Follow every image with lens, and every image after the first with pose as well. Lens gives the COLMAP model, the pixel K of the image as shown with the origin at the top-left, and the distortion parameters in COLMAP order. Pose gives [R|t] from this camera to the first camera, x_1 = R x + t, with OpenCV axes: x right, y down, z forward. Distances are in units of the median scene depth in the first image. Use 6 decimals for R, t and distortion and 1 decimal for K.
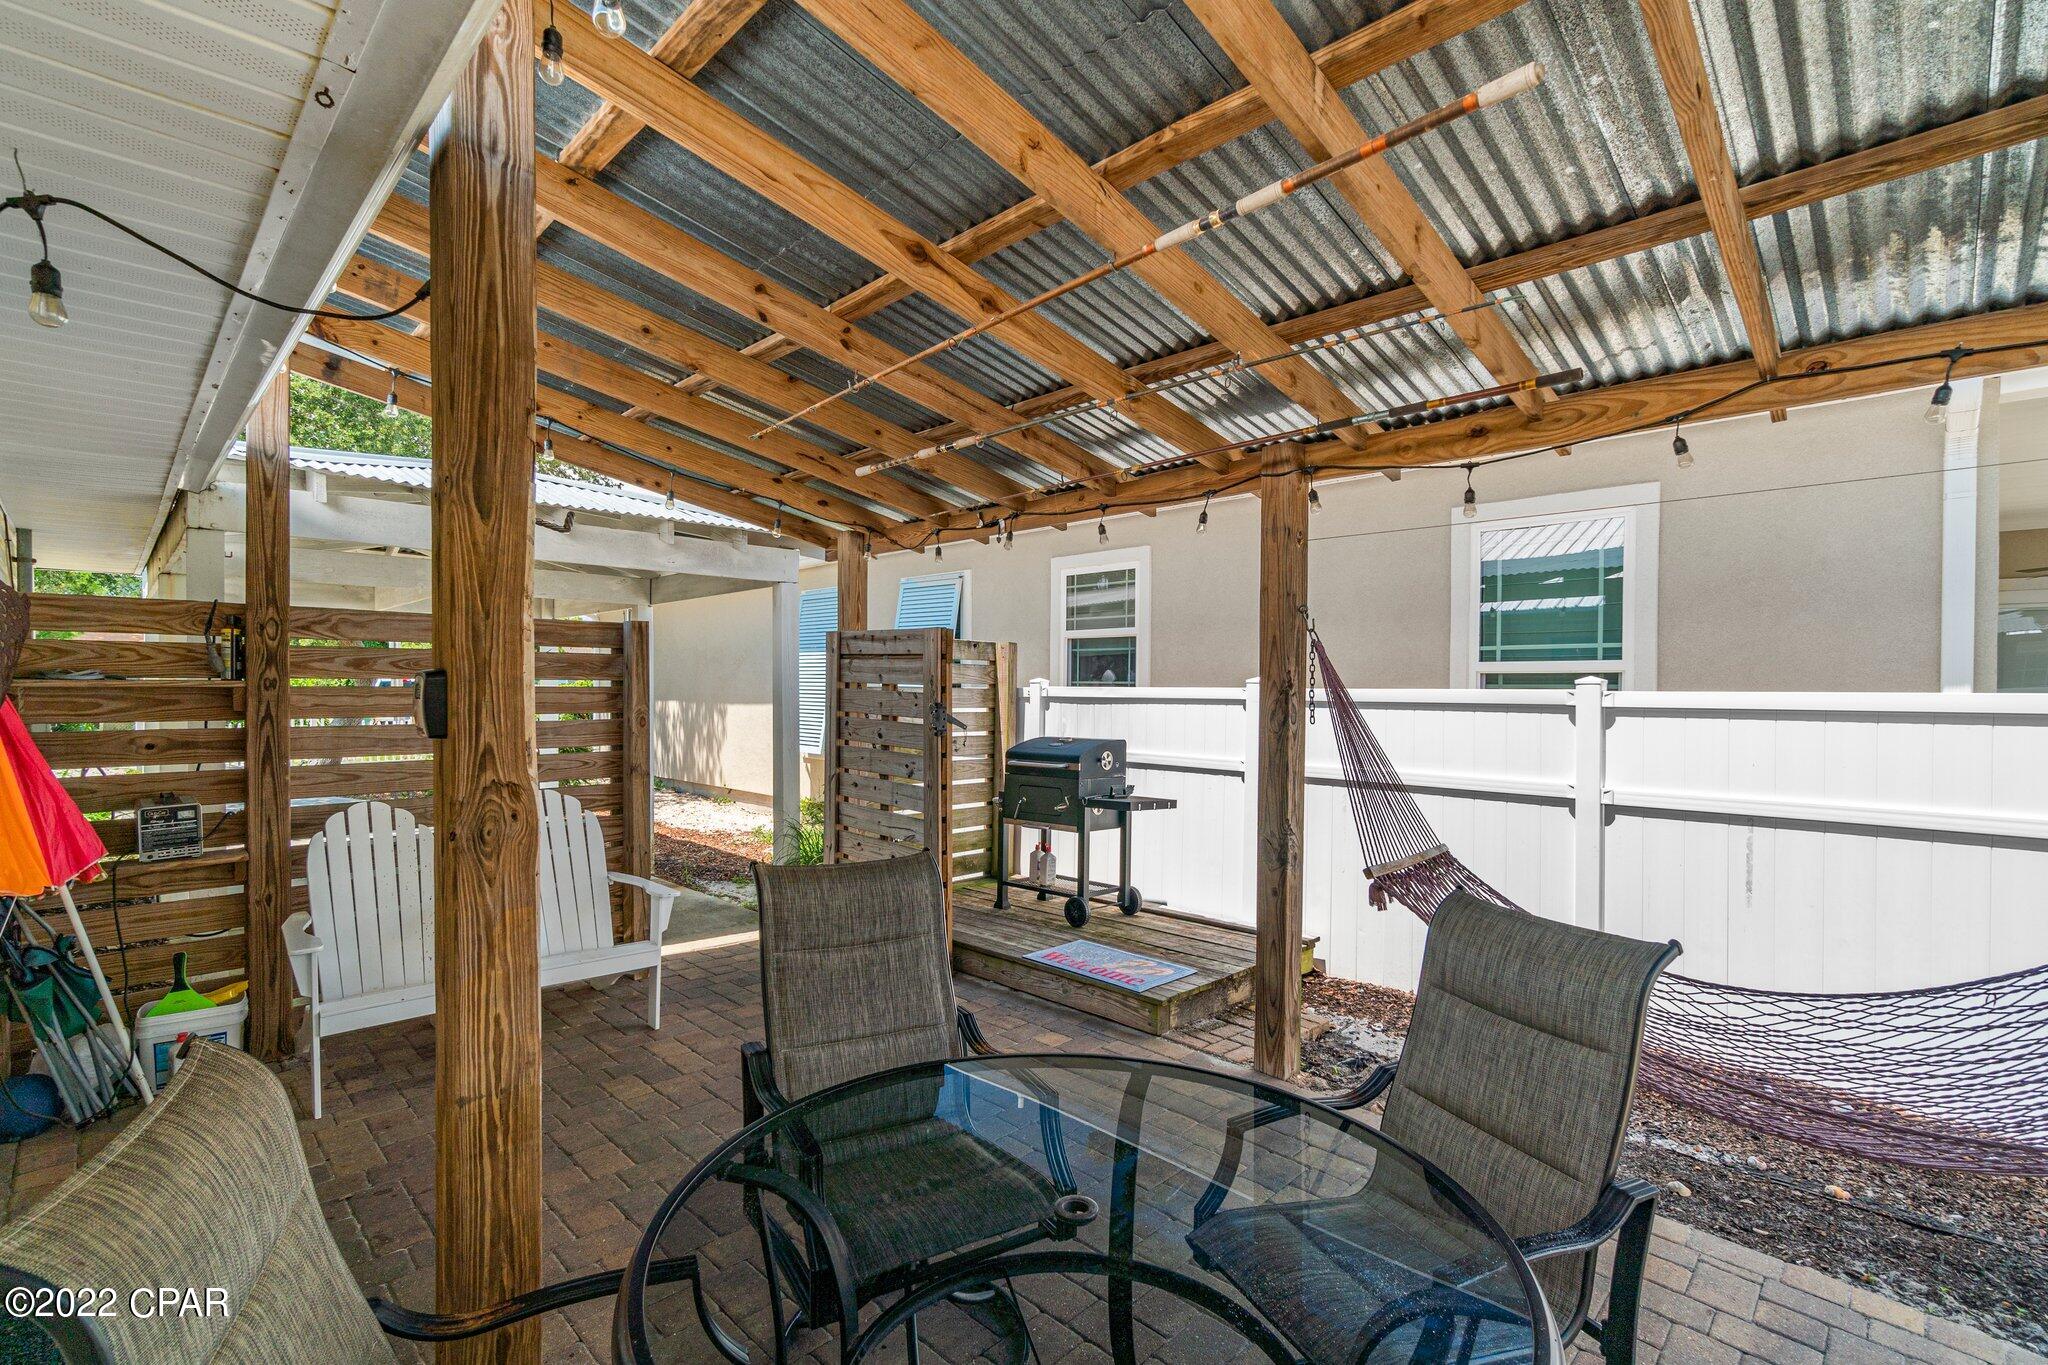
lens RADIAL K [[896.3, 0, 1026.7], [0, 896.3, 679.7], [0, 0, 1]] dist [-0.003331, -0.000449]
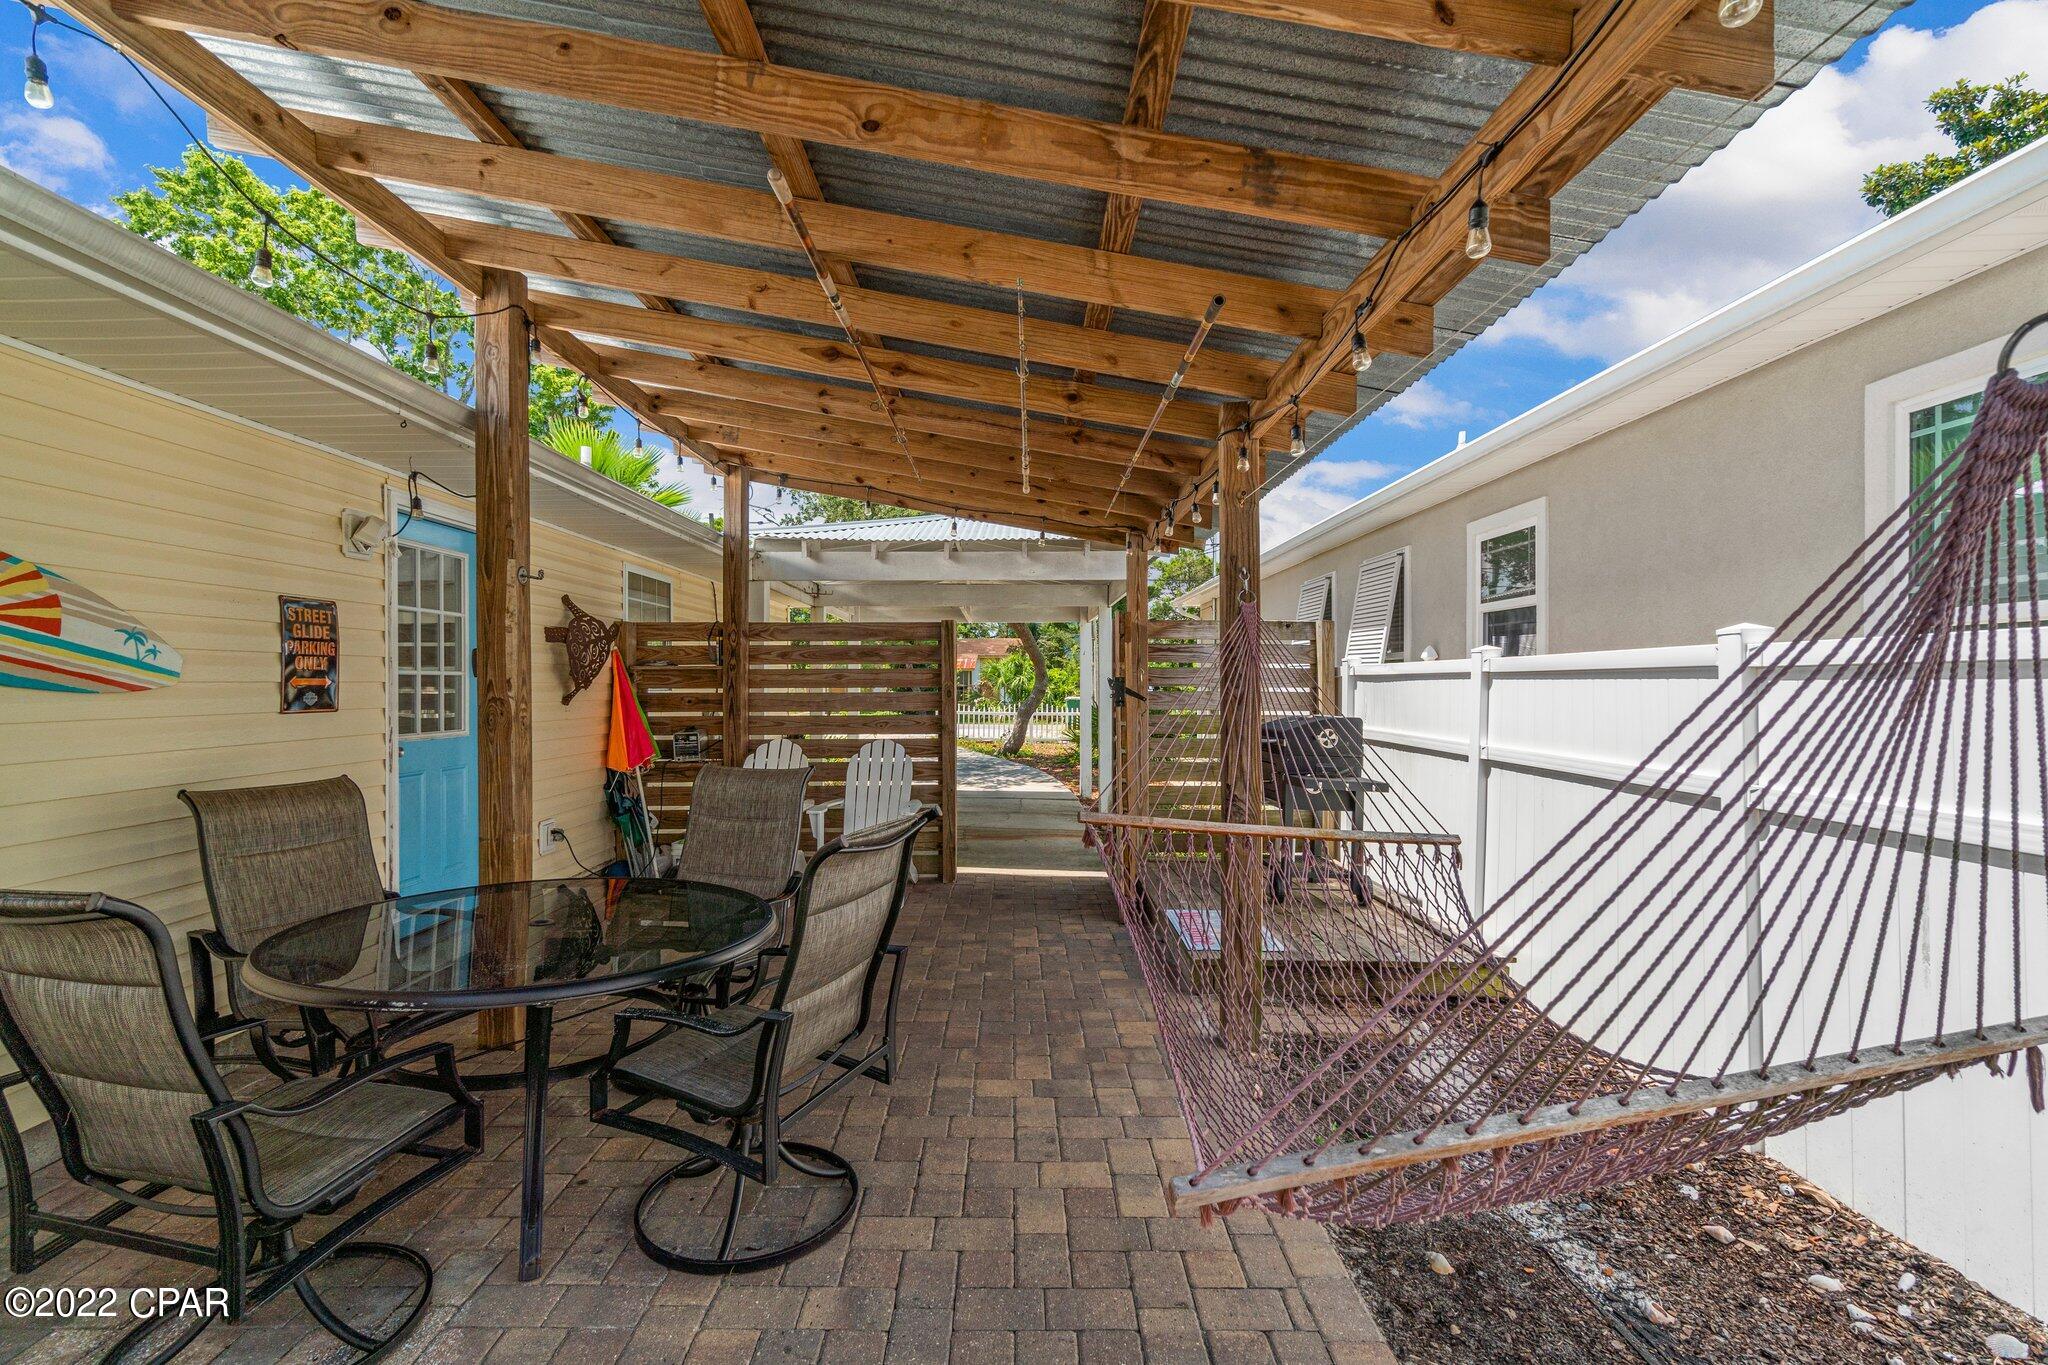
lens RADIAL K [[887.3, 0, 1024.3], [0, 887.3, 665.9], [0, 0, 1]] dist [-0.000927, -0.000079]
pose [[0.725114, -0.019466, -0.688354, 0.781487], [0.011997, 0.999806, -0.015636, 0.036330], [0.688524, 0.003080, 0.725207, 0.132894]]
